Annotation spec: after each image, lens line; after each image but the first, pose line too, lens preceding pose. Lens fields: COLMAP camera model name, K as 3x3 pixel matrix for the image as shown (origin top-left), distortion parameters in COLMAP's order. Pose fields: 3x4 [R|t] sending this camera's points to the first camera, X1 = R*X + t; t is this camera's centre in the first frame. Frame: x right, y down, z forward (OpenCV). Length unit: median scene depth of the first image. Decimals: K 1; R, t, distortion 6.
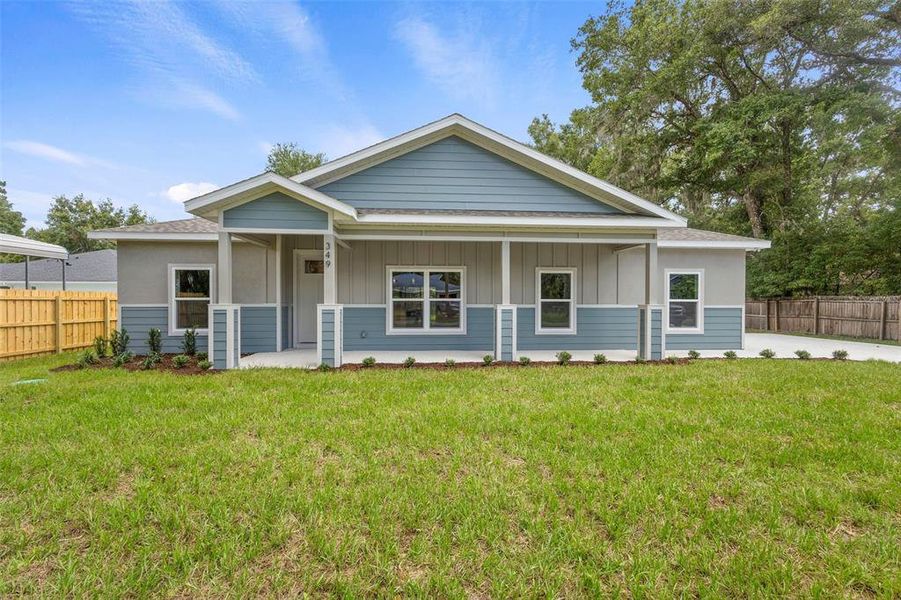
lens RADIAL K [[411.7, 0, 451.8], [0, 411.7, 300.0], [0, 0, 1]] dist [0.009938, -0.000087]
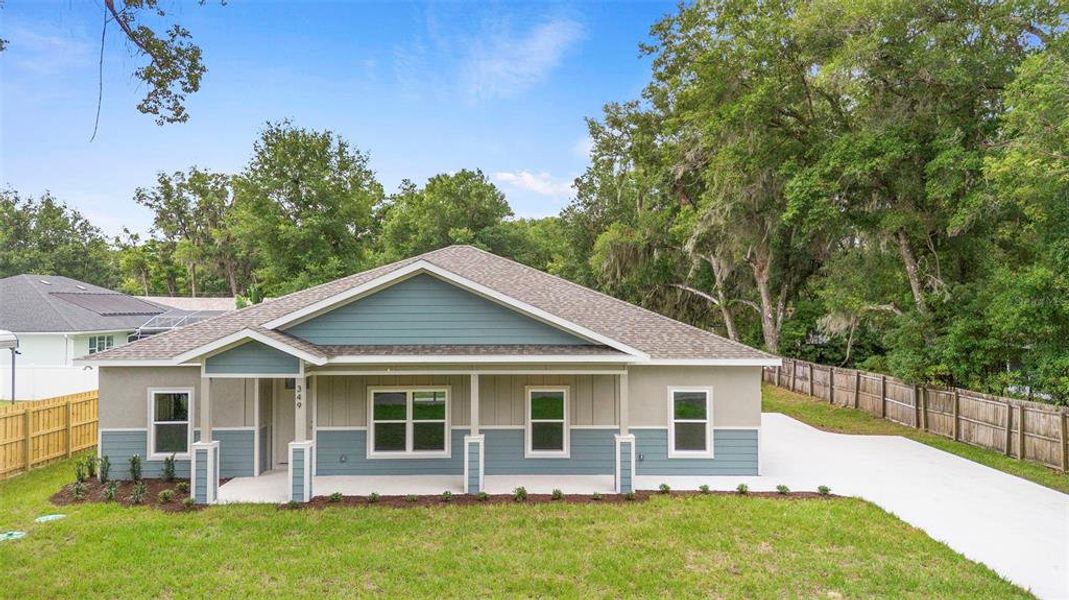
lens RADIAL K [[755.6, 0, 538.4], [0, 755.6, 301.0], [0, 0, 1]] dist [0.087359, -0.080553]
pose [[0.997746, -0.002126, -0.067070, 0.361439], [0.001830, 0.999988, -0.004466, -0.275055], [0.067079, 0.004333, 0.997738, -0.751317]]
